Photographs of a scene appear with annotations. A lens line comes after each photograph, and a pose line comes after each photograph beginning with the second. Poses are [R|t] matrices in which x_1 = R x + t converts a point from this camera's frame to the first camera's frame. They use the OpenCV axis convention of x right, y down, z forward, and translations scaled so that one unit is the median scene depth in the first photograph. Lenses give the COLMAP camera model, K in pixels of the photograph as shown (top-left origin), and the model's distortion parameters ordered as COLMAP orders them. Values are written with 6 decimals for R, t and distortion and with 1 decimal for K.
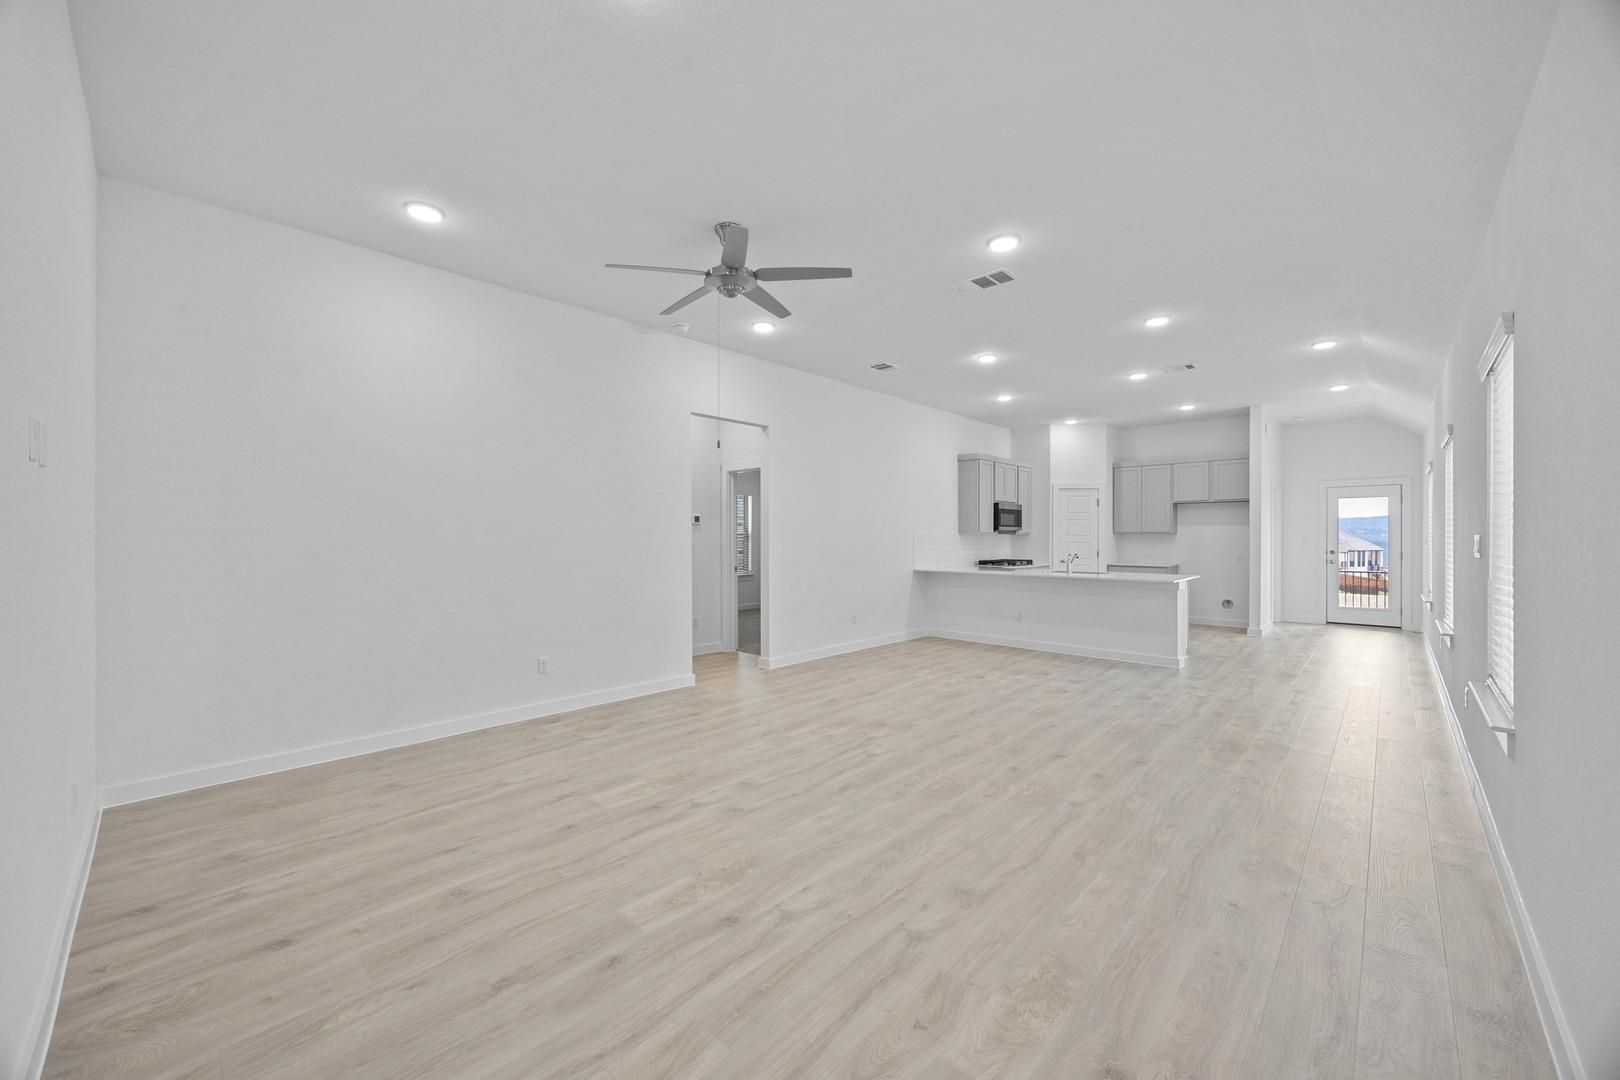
lens RADIAL K [[614.2, 0, 801.7], [0, 614.2, 532.2], [0, 0, 1]] dist [-0.005174, 0.001058]
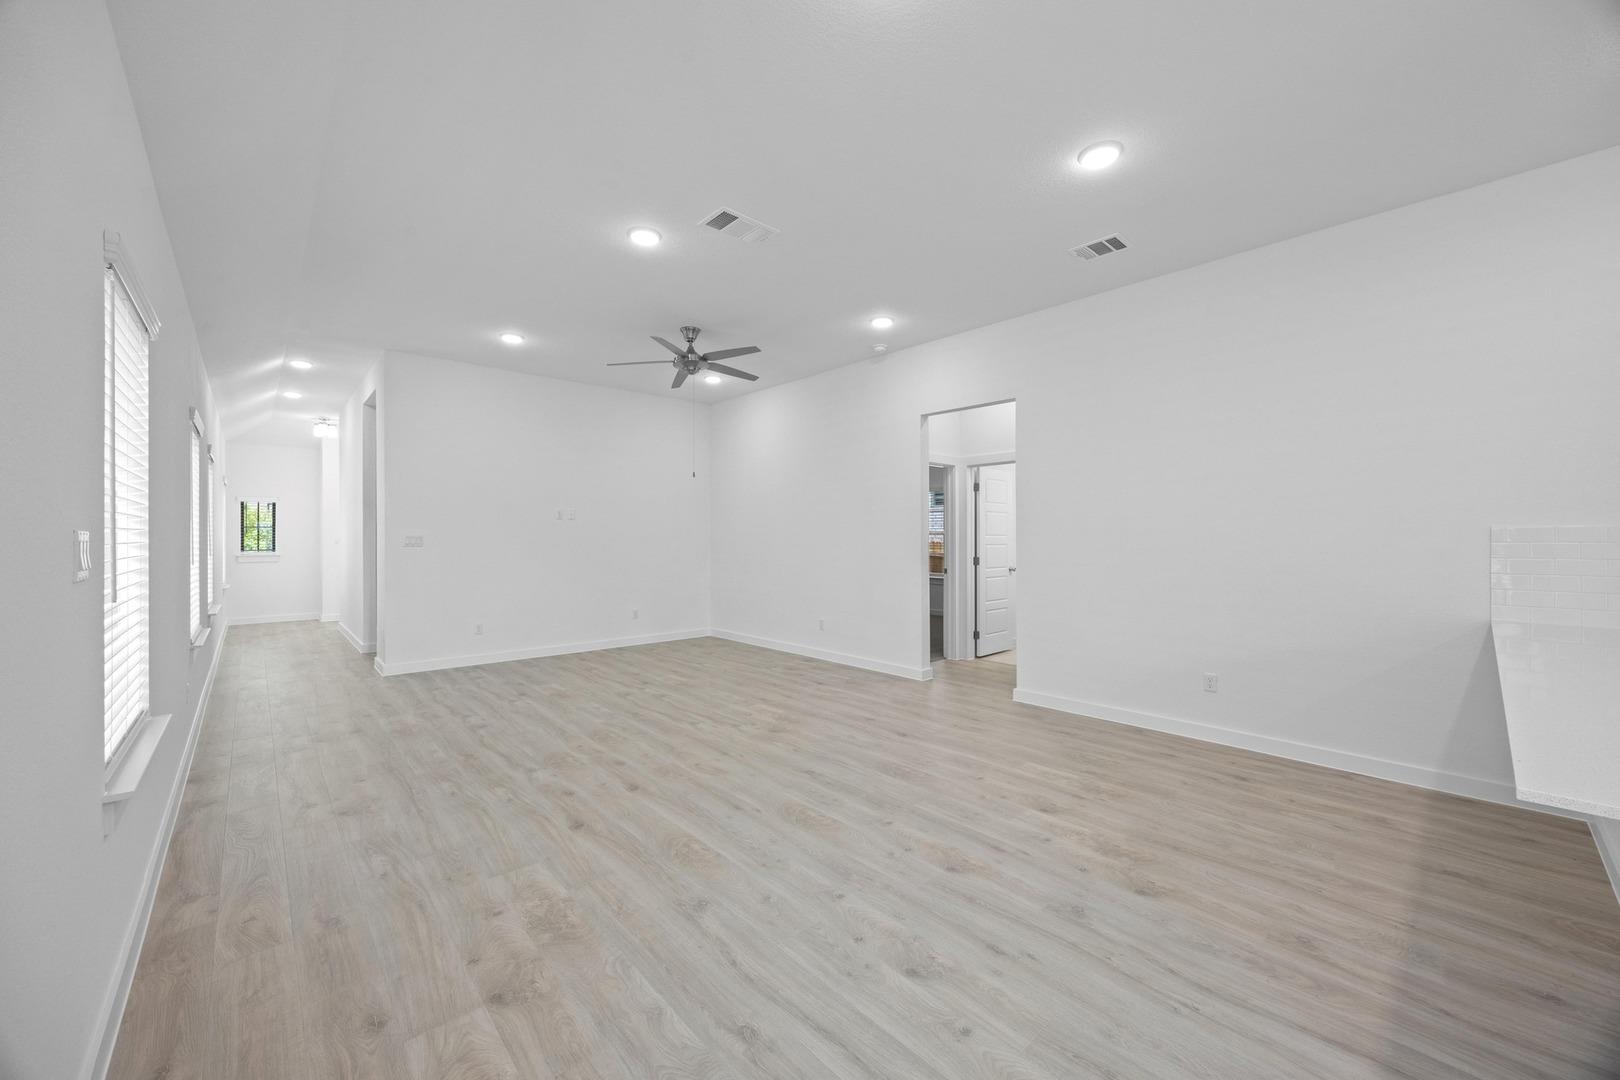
lens RADIAL K [[614.2, 0, 813.6], [0, 614.2, 539.6], [0, 0, 1]] dist [-0.005174, 0.001058]
pose [[-0.062768, 0.004957, -0.998016, 0.757961], [0.009368, 0.999947, 0.004378, 0.006524], [0.997984, -0.009075, -0.062811, 0.782679]]
